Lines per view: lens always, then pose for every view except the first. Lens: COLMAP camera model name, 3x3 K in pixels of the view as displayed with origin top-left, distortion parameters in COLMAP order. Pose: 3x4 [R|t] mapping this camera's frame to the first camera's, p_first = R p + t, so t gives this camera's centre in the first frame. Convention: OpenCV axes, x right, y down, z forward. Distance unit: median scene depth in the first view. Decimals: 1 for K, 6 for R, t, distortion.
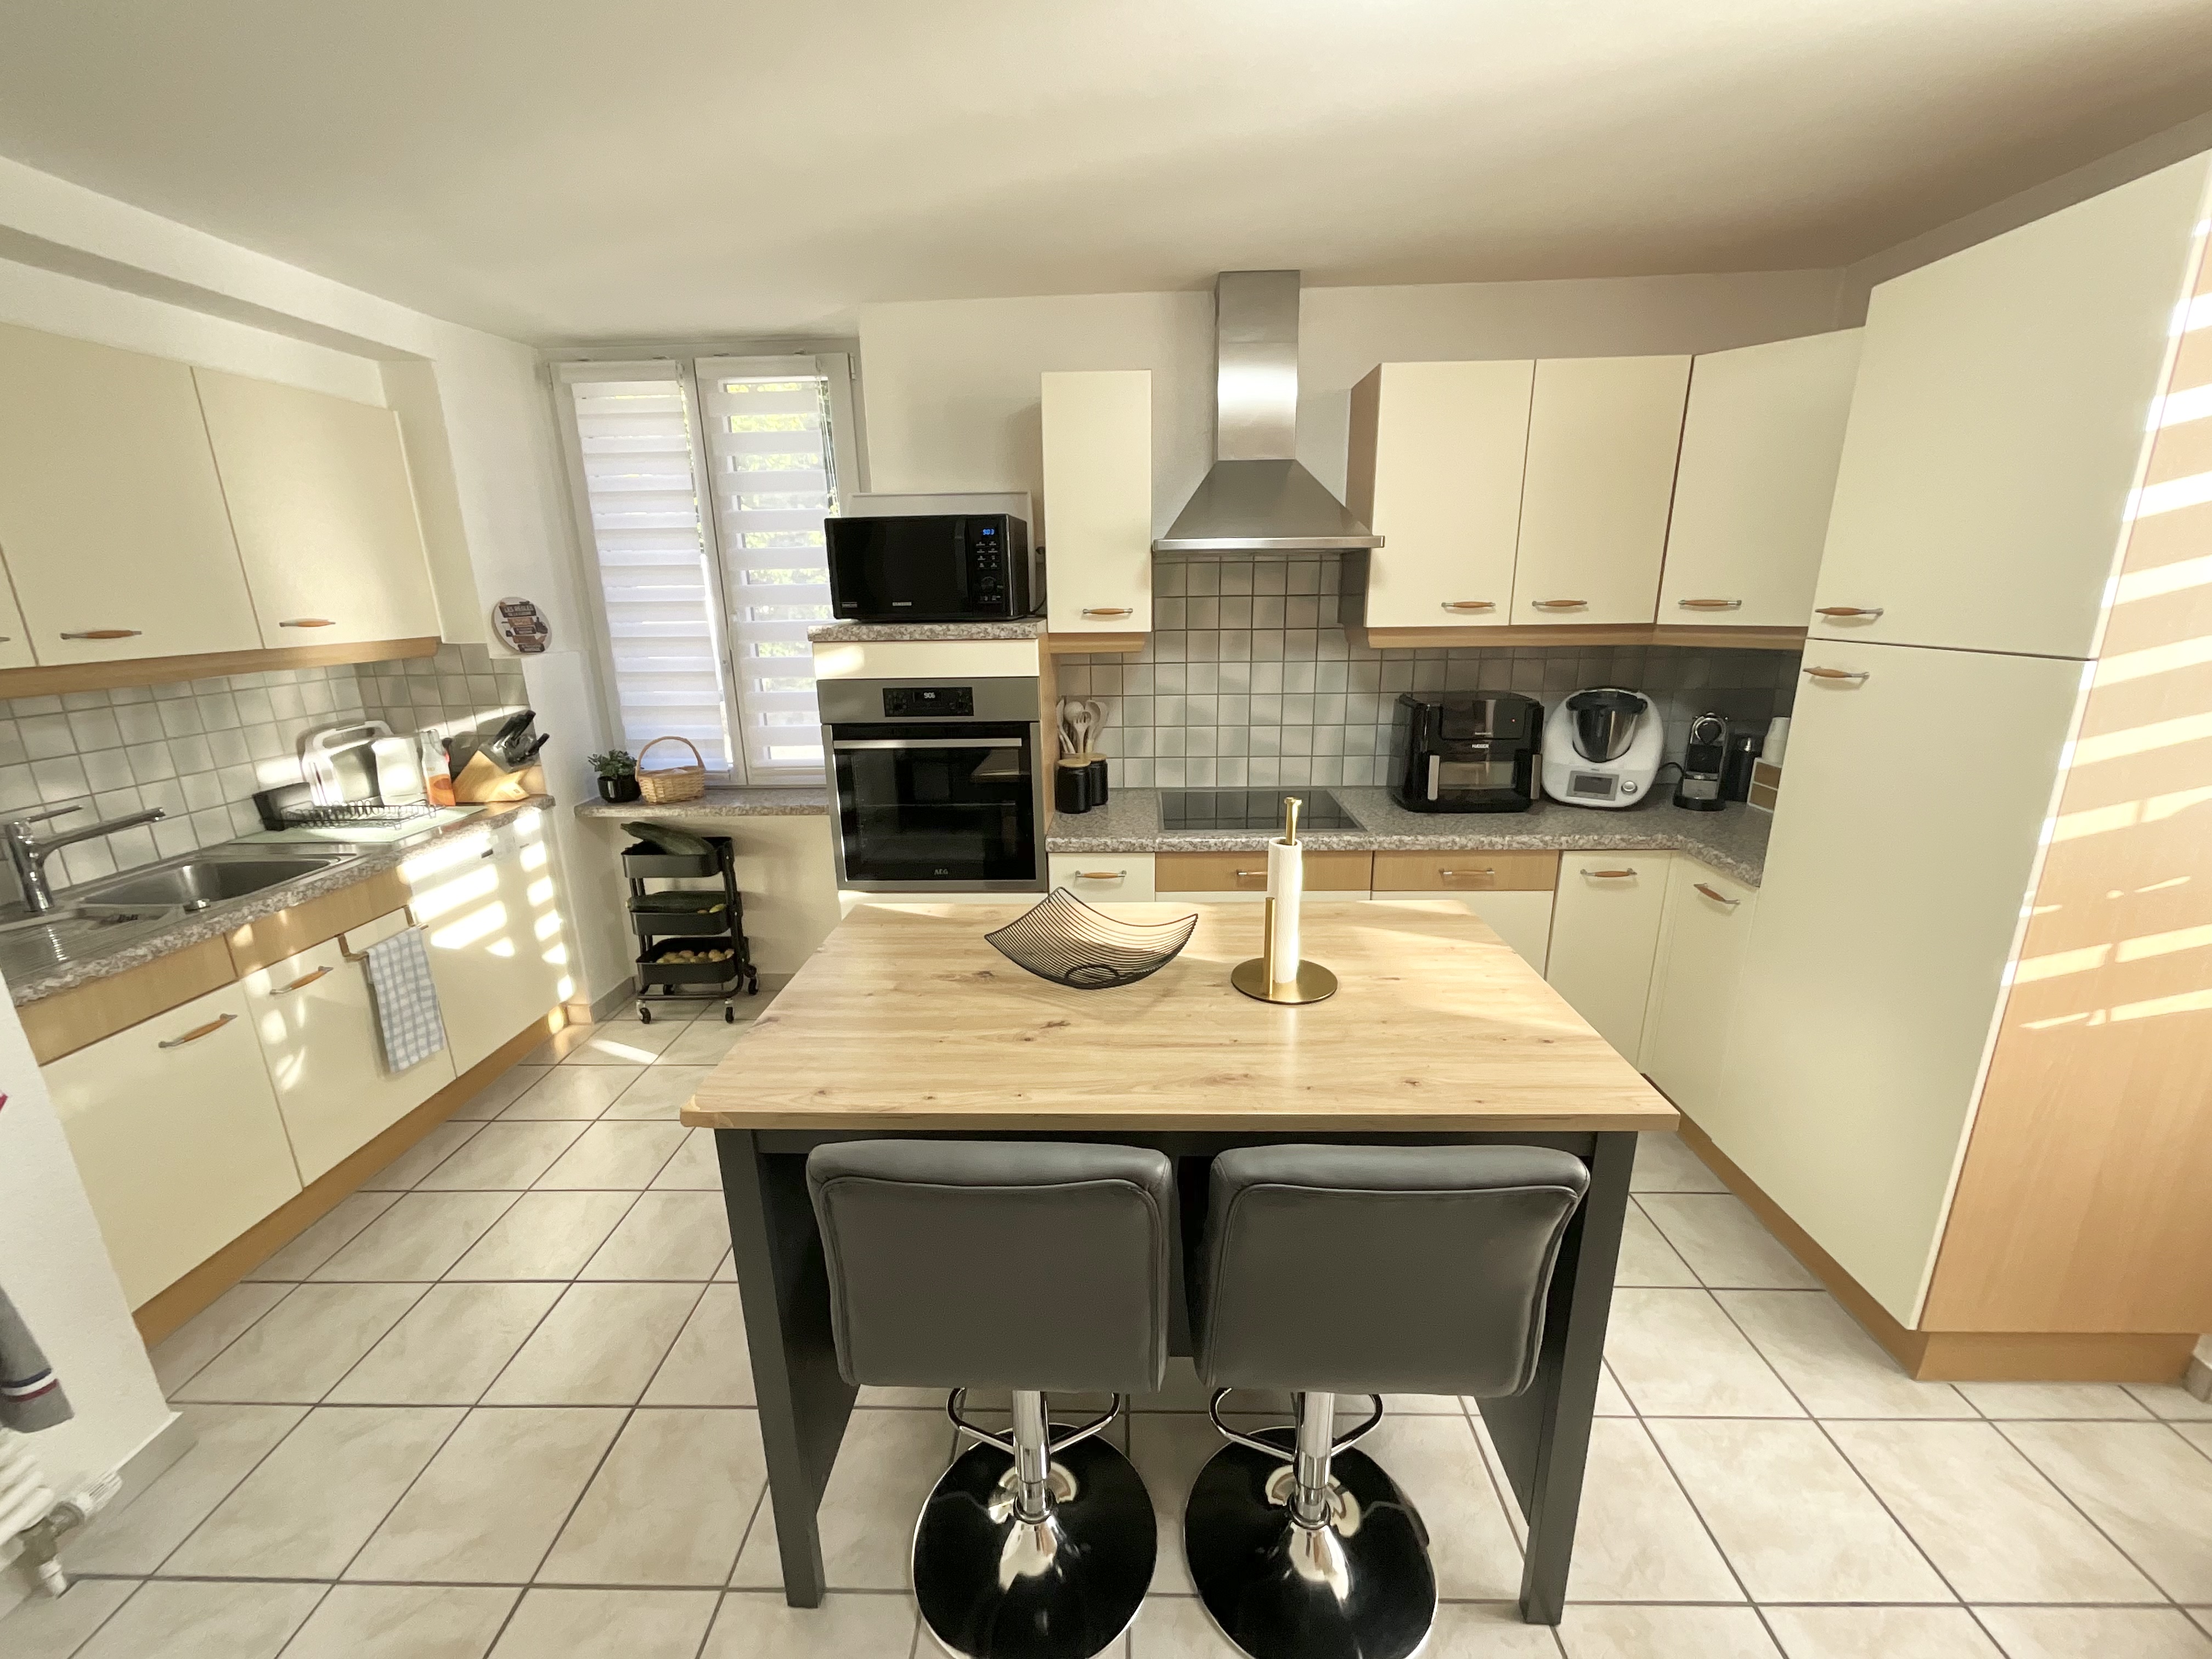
lens RADIAL K [[892.0, 0, 1109.8], [0, 892.0, 825.0], [0, 0, 1]] dist [-0.001773, -0.000245]
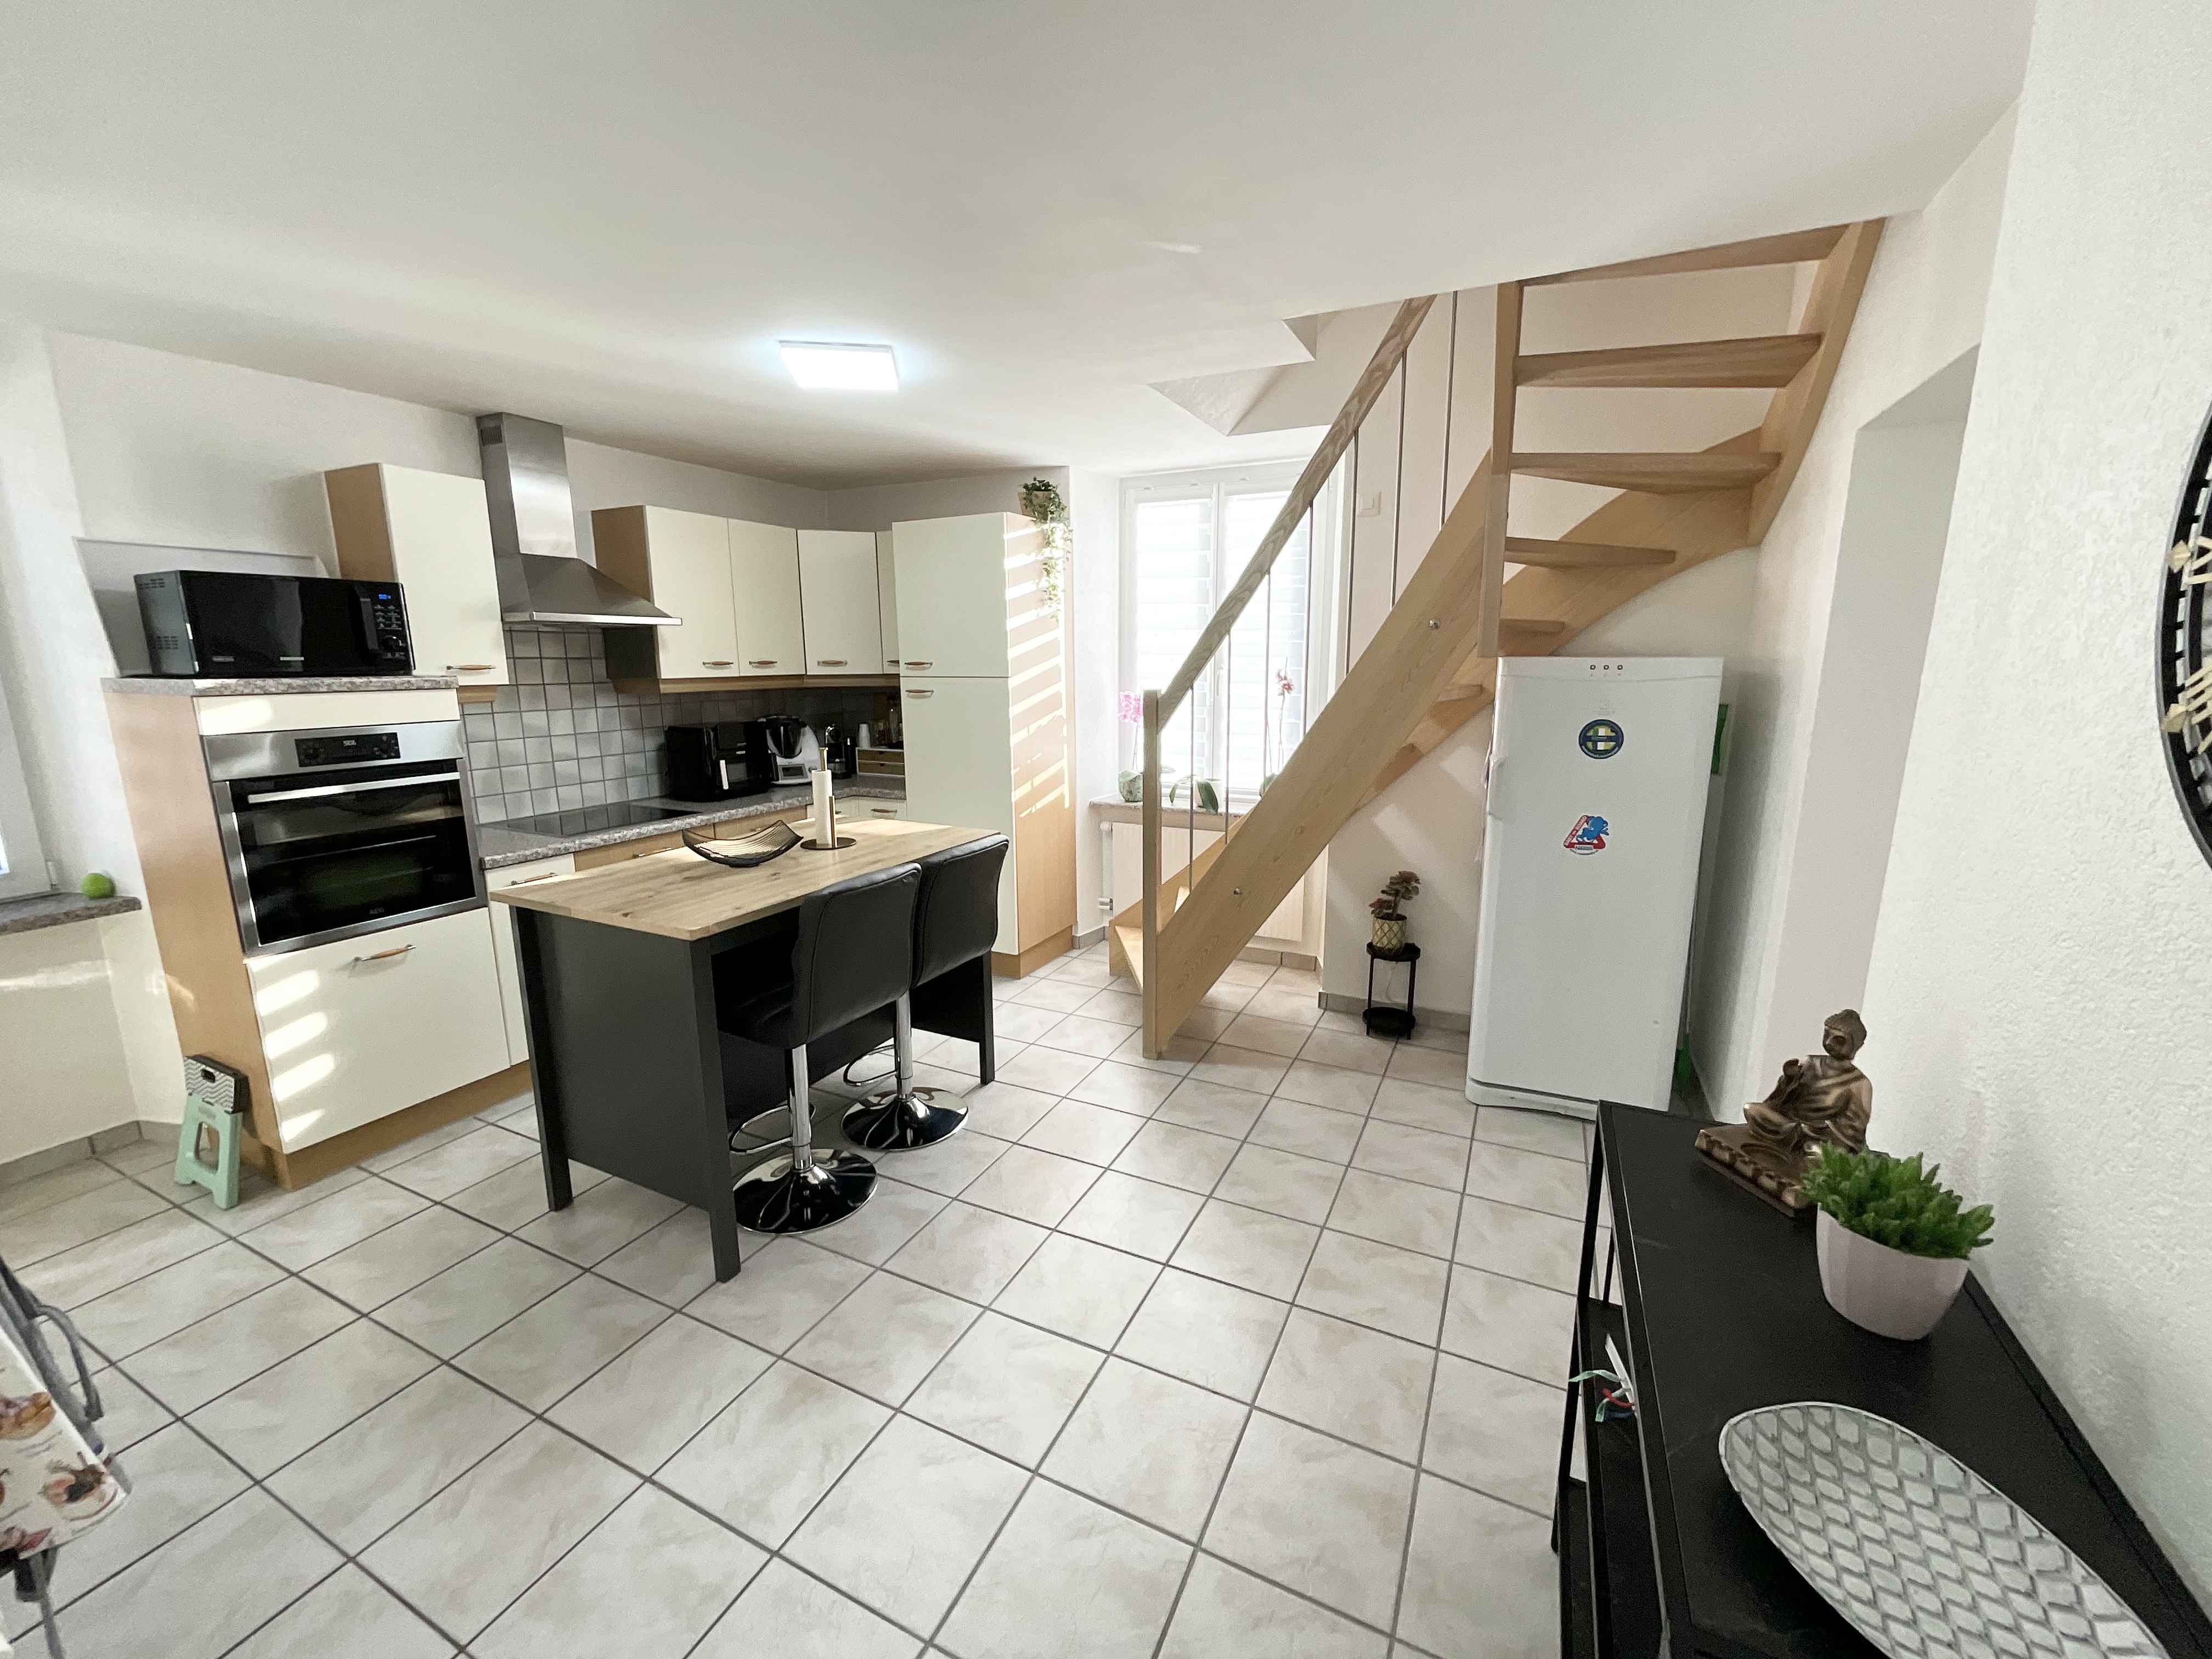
lens RADIAL K [[892.0, 0, 1107.3], [0, 892.0, 826.2], [0, 0, 1]] dist [-0.001773, -0.000245]
pose [[0.416420, -0.157981, 0.895341, -0.775673], [0.235107, 0.970002, 0.061808, 0.095862], [-0.878248, 0.184763, 0.441071, -0.241181]]
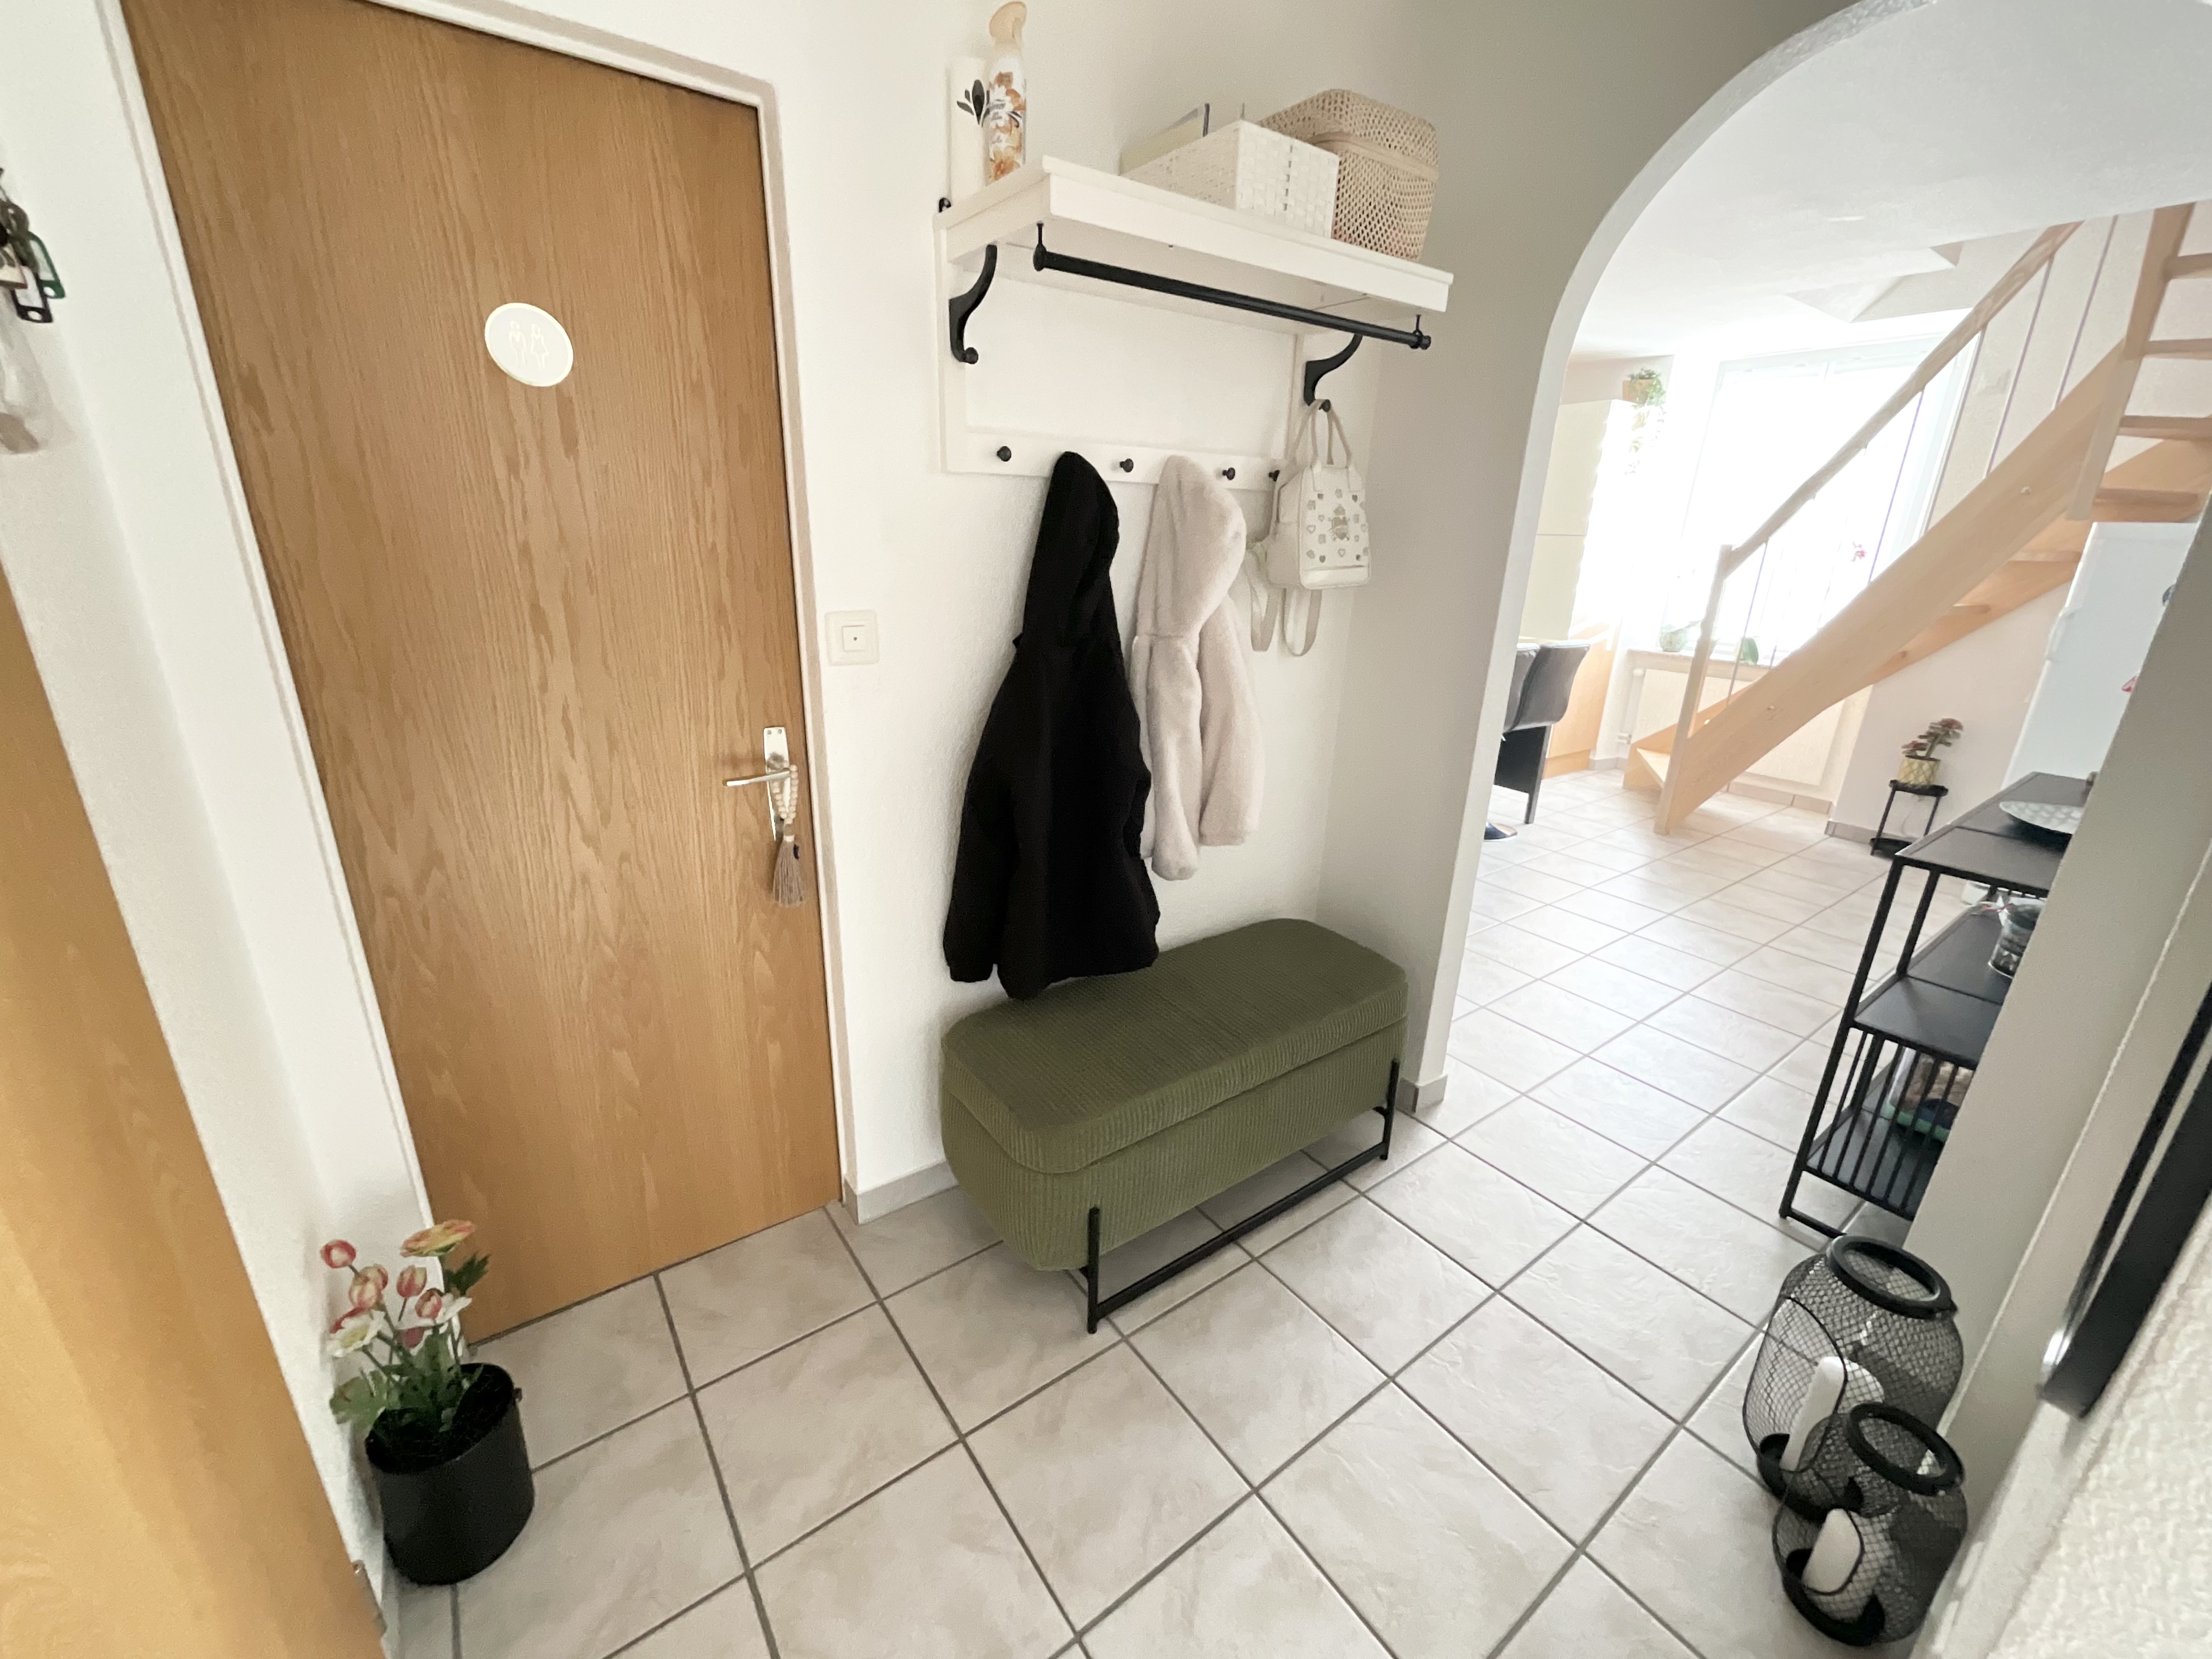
lens RADIAL K [[892.0, 0, 1100.4], [0, 892.0, 829.8], [0, 0, 1]] dist [-0.001773, -0.000245]
pose [[0.794410, -0.156915, 0.586763, -1.554461], [0.120824, 0.987572, 0.100519, 0.217304], [-0.595243, -0.008958, 0.803496, -0.408390]]
